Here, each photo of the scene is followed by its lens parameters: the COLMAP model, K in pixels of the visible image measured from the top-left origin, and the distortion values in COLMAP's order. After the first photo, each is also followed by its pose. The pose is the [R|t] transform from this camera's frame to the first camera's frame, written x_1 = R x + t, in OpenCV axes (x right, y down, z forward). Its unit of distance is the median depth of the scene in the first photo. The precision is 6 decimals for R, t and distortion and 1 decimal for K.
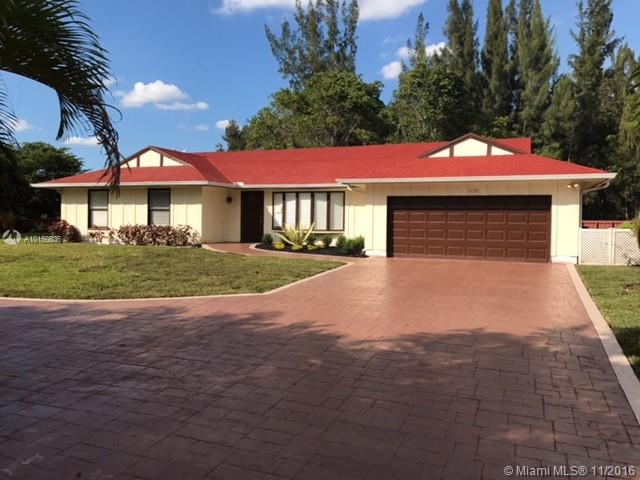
lens RADIAL K [[526.4, 0, 320.0], [0, 526.4, 239.8], [0, 0, 1]] dist [0.024844, -0.006101]
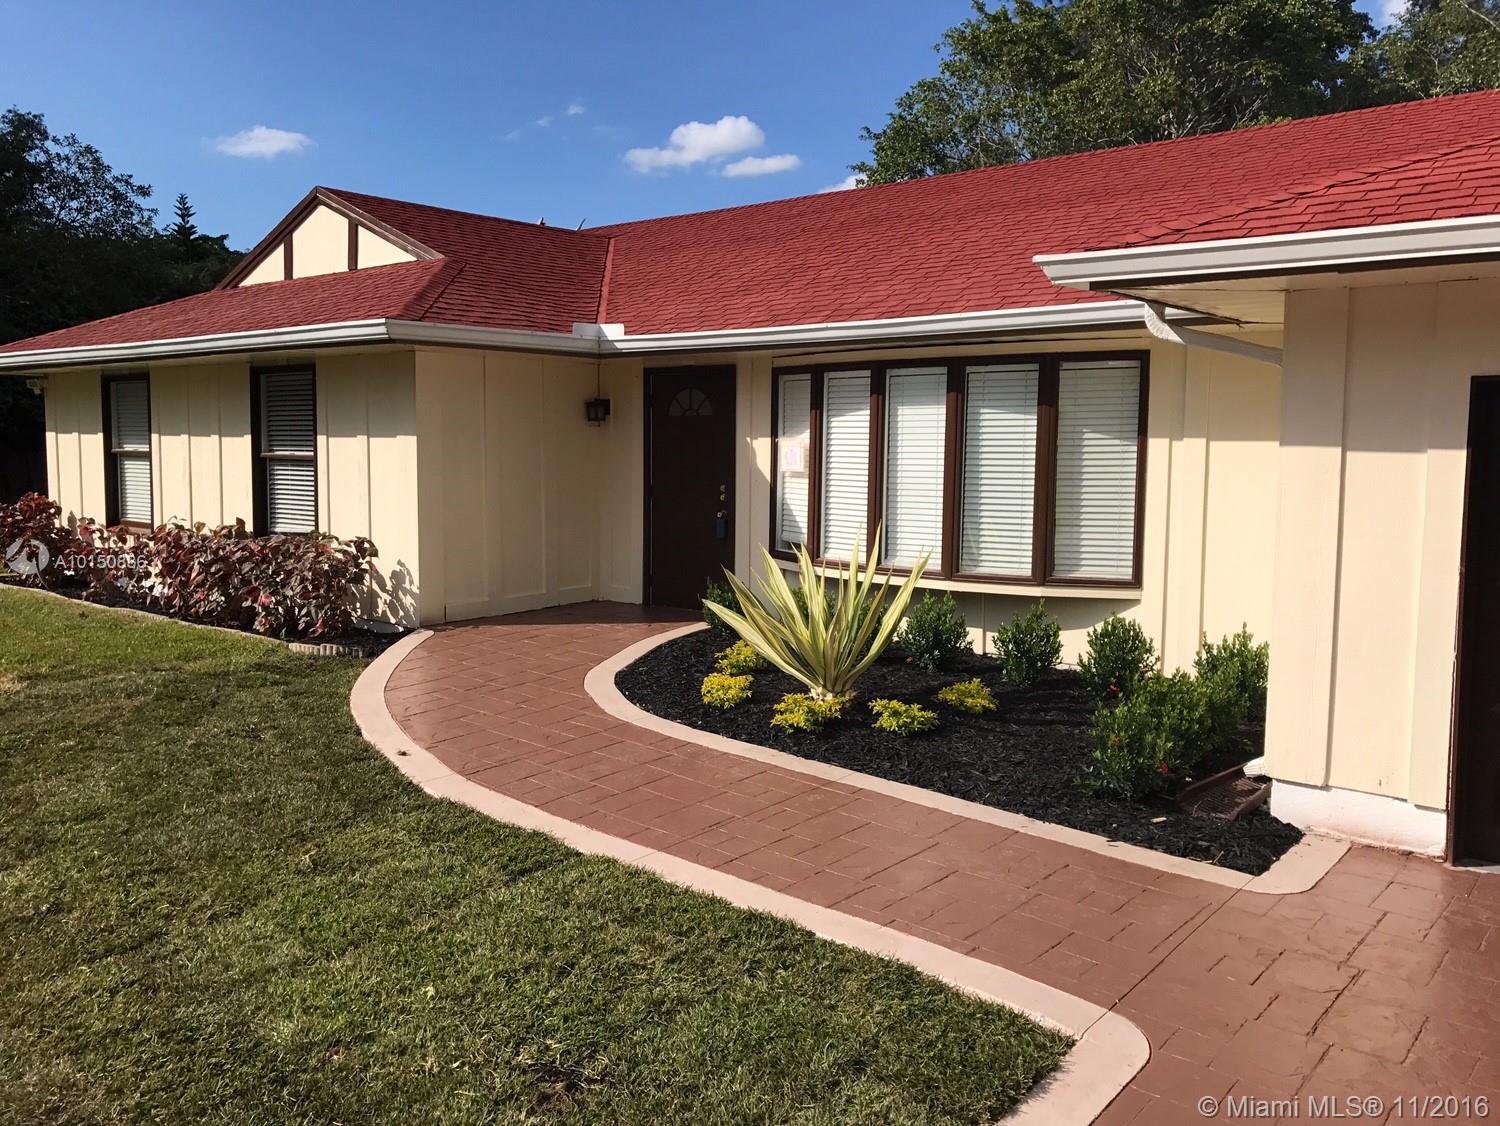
lens RADIAL K [[1233.8, 0, 750.7], [0, 1233.8, 533.6], [0, 0, 1]] dist [0.024844, -0.006101]
pose [[0.948870, 0.016821, -0.315220, 0.050520], [-0.003855, 0.999122, 0.041711, -0.048617], [0.315645, -0.038363, 0.948102, 0.566602]]
